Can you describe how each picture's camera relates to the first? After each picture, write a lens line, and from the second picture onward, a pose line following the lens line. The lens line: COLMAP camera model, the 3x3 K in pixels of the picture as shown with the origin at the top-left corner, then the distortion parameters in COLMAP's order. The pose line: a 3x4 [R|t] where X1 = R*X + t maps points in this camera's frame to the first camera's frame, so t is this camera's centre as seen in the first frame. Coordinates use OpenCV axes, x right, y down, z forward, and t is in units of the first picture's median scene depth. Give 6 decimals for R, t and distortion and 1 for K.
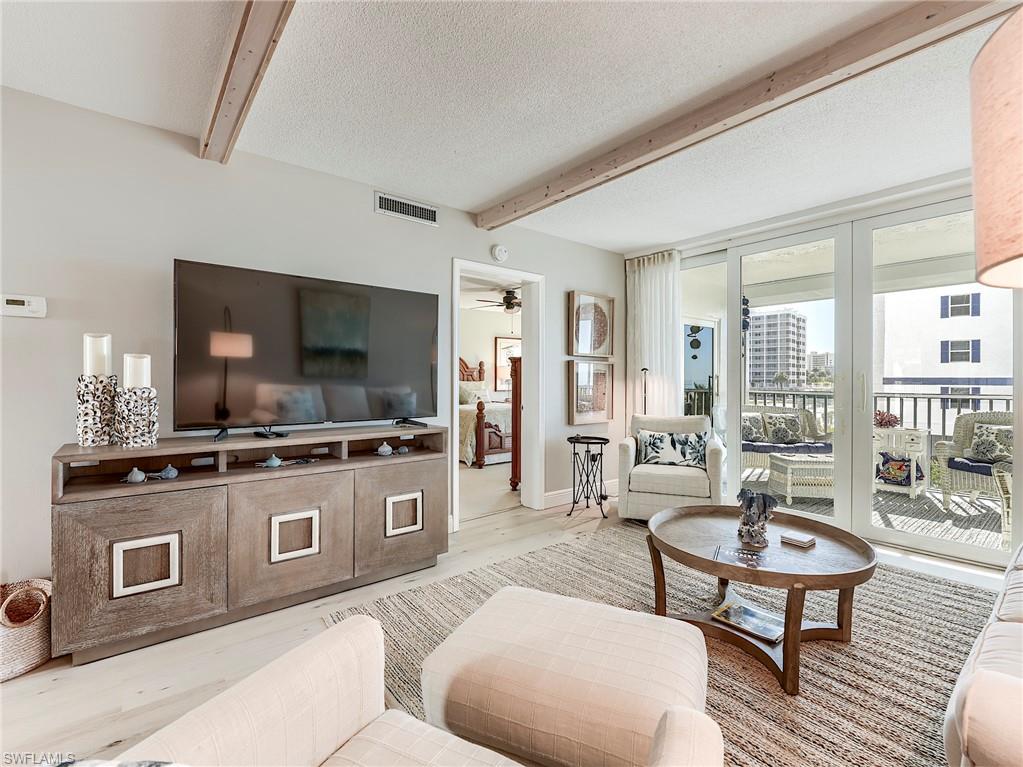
lens RADIAL K [[470.0, 0, 515.1], [0, 470.0, 374.0], [0, 0, 1]] dist [0.009069, -0.005825]
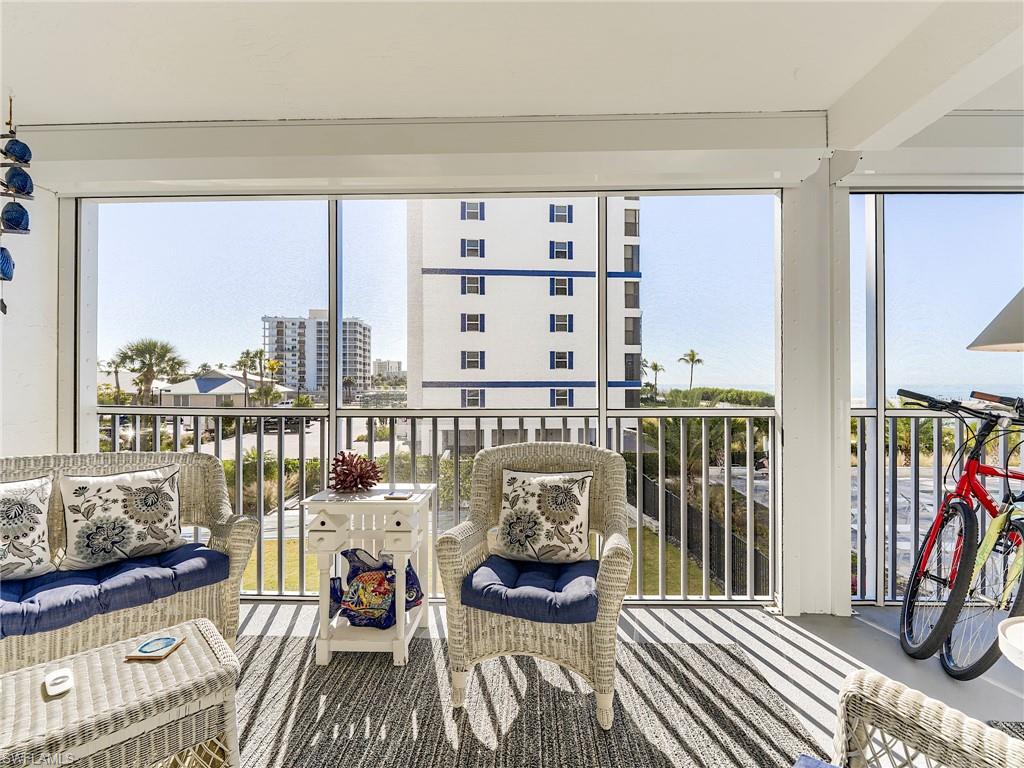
lens RADIAL K [[470.5, 0, 520.2], [0, 470.5, 380.9], [0, 0, 1]] dist [0.009069, -0.005825]
pose [[0.654126, -0.001941, 0.756383, 0.586185], [-0.002098, 0.999988, 0.004381, 0.011302], [-0.756382, -0.004453, 0.654114, 0.632608]]
